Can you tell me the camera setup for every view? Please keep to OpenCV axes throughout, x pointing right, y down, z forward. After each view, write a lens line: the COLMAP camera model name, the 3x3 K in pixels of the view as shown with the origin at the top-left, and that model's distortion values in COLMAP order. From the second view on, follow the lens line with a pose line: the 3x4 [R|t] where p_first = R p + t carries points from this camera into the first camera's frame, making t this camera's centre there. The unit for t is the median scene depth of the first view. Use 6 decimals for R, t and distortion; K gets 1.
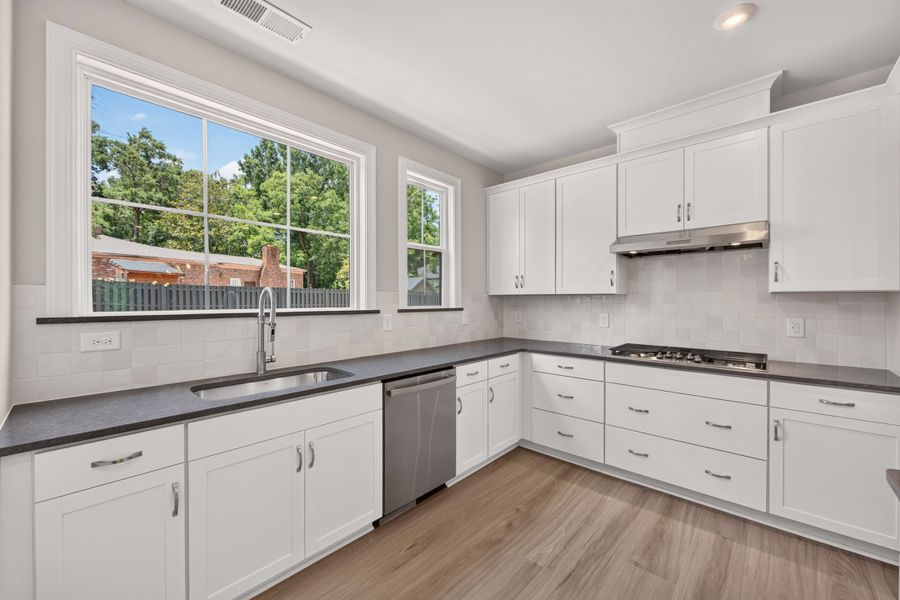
lens RADIAL K [[354.0, 0, 450.1], [0, 354.0, 300.5], [0, 0, 1]] dist [-0.001045, -0.000648]
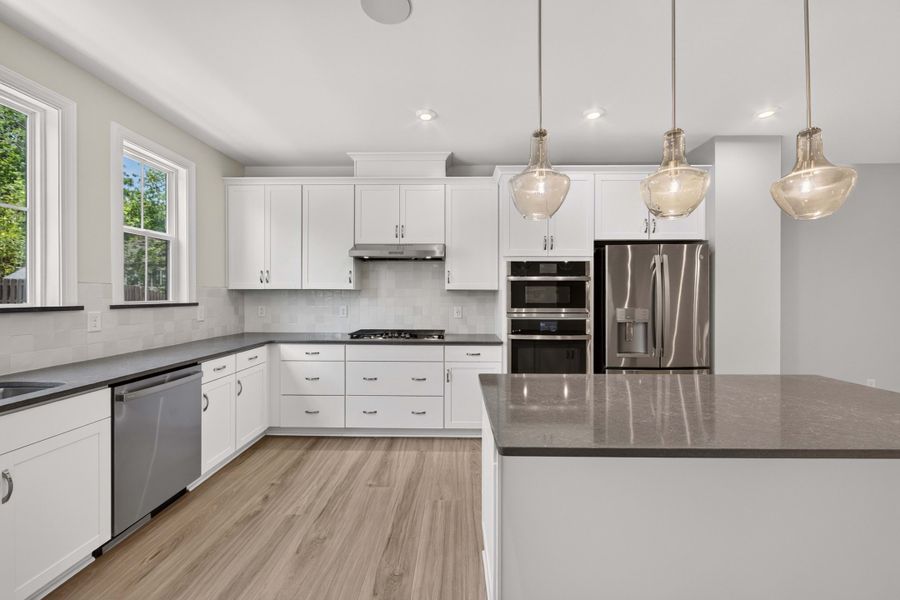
lens RADIAL K [[354.0, 0, 449.1], [0, 354.0, 295.8], [0, 0, 1]] dist [-0.001045, -0.000648]
pose [[0.751821, 0.000592, 0.659367, -0.102982], [-0.001603, 0.999998, 0.000930, 0.001059], [-0.659366, -0.001756, 0.751820, -0.163292]]
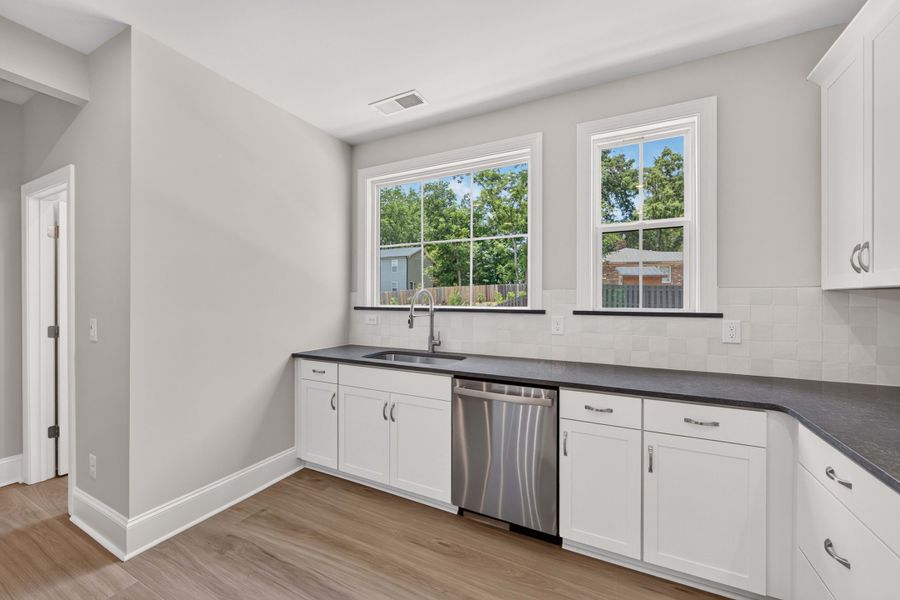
lens RADIAL K [[354.0, 0, 449.8], [0, 354.0, 300.1], [0, 0, 1]] dist [-0.001045, -0.000648]
pose [[0.270433, 0.004587, -0.962728, 0.614537], [-0.004703, 0.999983, 0.003443, -0.001034], [0.962727, 0.003597, 0.270450, 0.528873]]
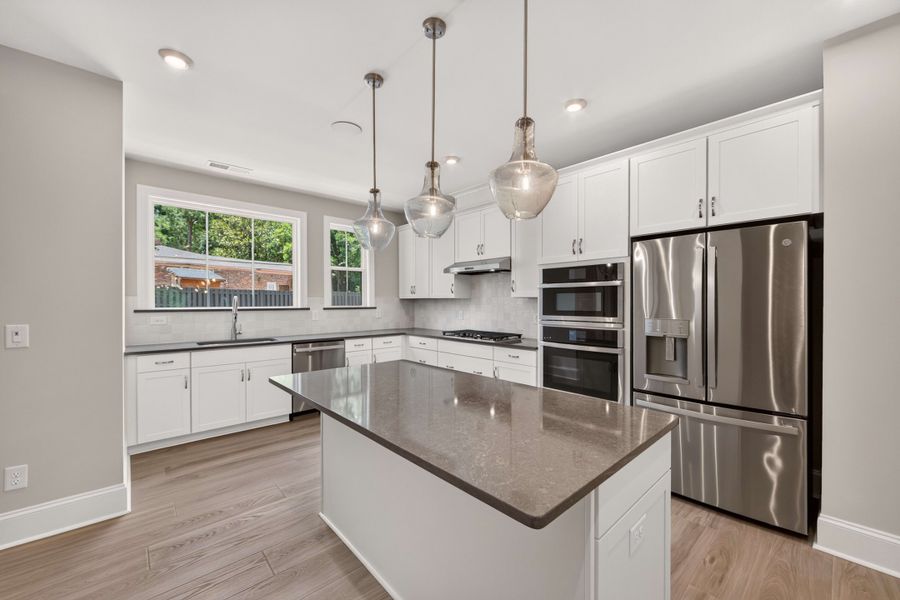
lens RADIAL K [[354.0, 0, 450.3], [0, 354.0, 302.0], [0, 0, 1]] dist [-0.001045, -0.000648]
pose [[0.995714, -0.000486, -0.092487, 0.643416], [0.000467, 1.000000, -0.000227, -0.001455], [0.092487, 0.000182, 0.995714, -0.644203]]
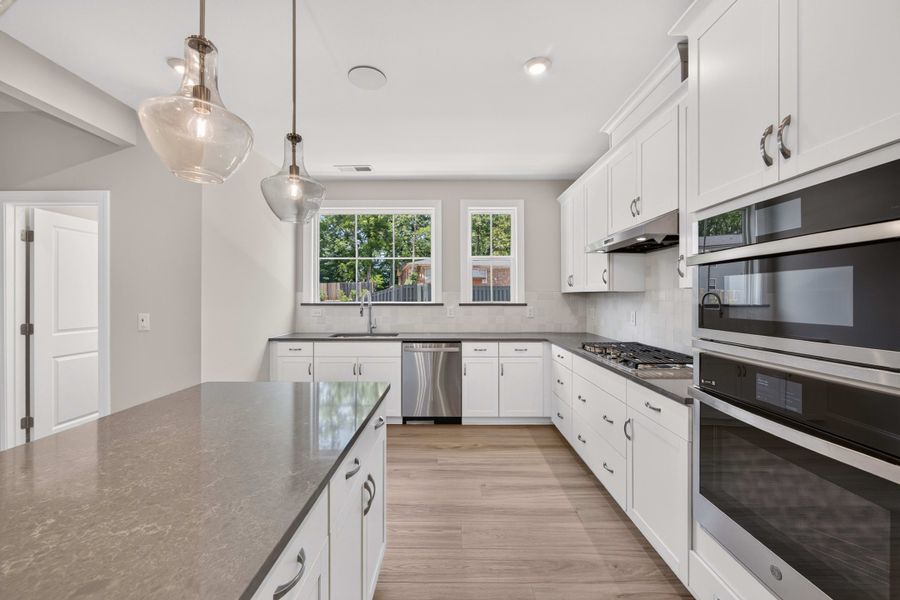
lens RADIAL K [[354.0, 0, 449.3], [0, 354.0, 297.5], [0, 0, 1]] dist [-0.001045, -0.000648]
pose [[0.669623, 0.001528, -0.742699, 0.991566], [-0.001071, 0.999999, 0.001091, -0.002041], [0.742700, 0.000065, 0.669624, -0.027319]]
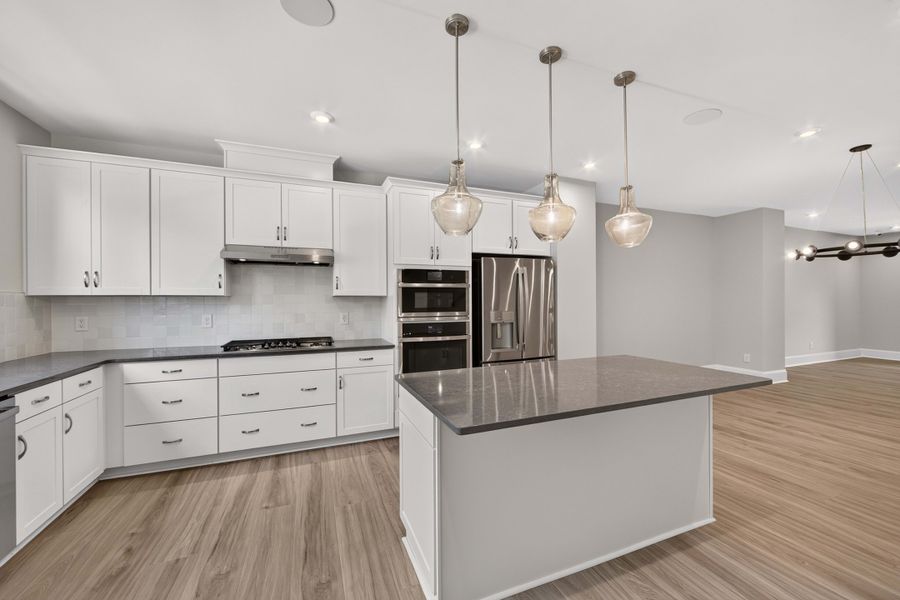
lens RADIAL K [[354.0, 0, 447.4], [0, 354.0, 300.0], [0, 0, 1]] dist [-0.001045, -0.000648]
pose [[0.437829, -0.001182, 0.899058, -0.224755], [0.006262, 0.999979, -0.001735, 0.000711], [-0.899037, 0.006390, 0.437827, -0.102271]]
